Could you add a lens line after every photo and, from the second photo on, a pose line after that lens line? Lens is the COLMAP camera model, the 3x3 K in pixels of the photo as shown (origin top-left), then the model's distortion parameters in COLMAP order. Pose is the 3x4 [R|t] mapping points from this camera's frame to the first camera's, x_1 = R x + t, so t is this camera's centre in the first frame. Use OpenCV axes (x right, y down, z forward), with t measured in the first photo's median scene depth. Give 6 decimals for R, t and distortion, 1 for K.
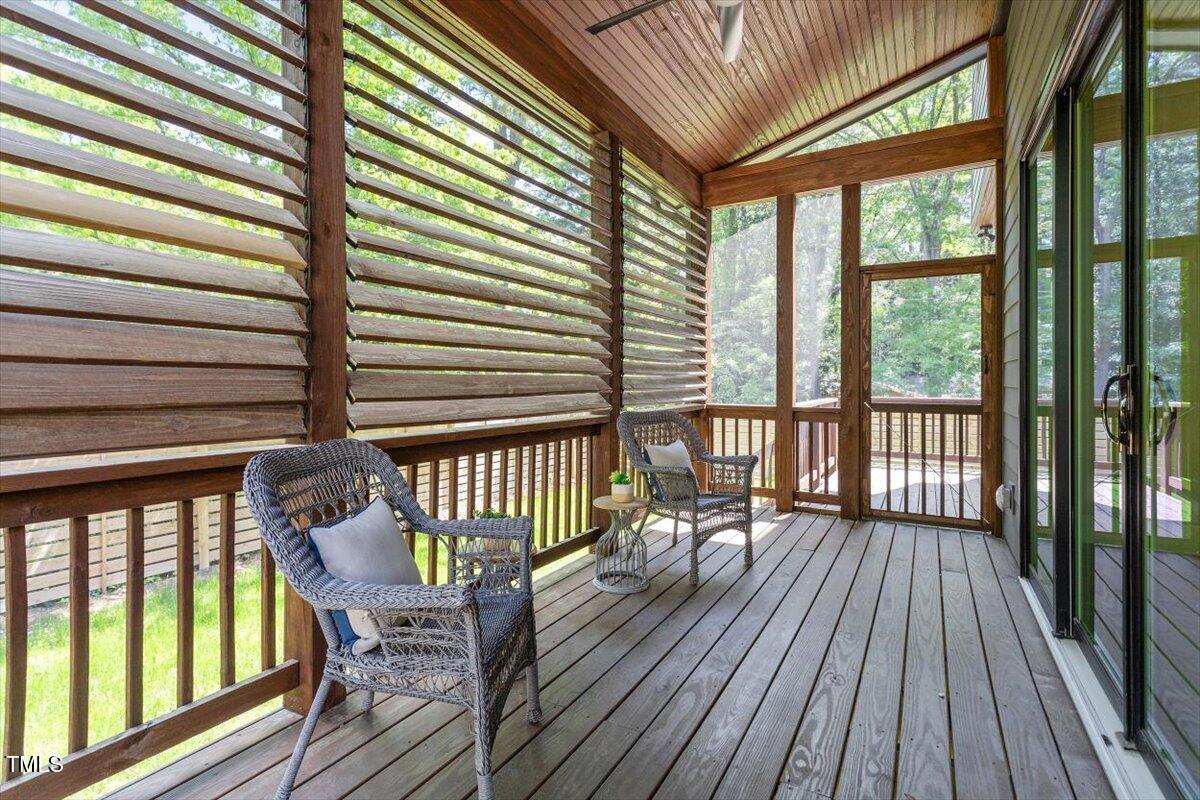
lens RADIAL K [[579.6, 0, 599.3], [0, 579.6, 387.8], [0, 0, 1]] dist [0.001487, 0.000144]
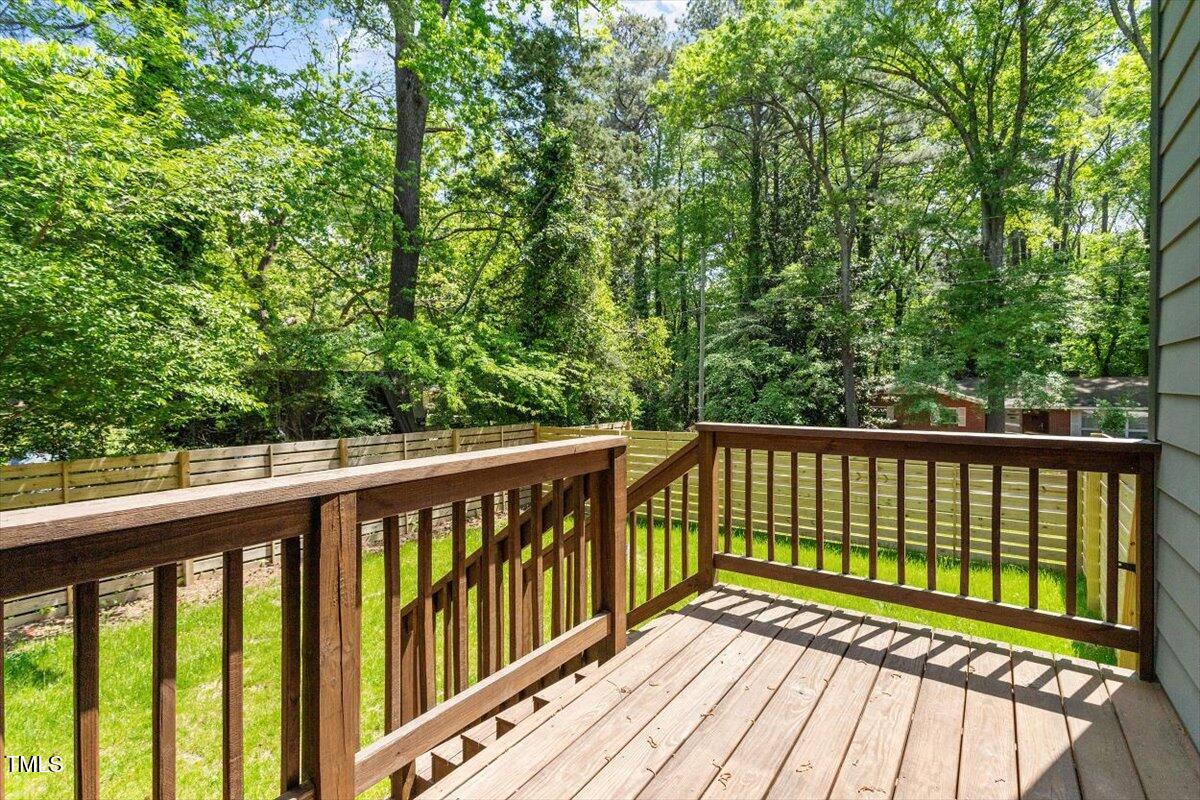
lens RADIAL K [[571.1, 0, 594.7], [0, 571.1, 388.8], [0, 0, 1]] dist [0.004442, 0.000800]
pose [[0.995418, -0.000719, -0.095613, 0.081677], [0.000486, 0.999997, -0.002455, -0.003050], [0.095614, 0.002397, 0.995416, 0.127954]]
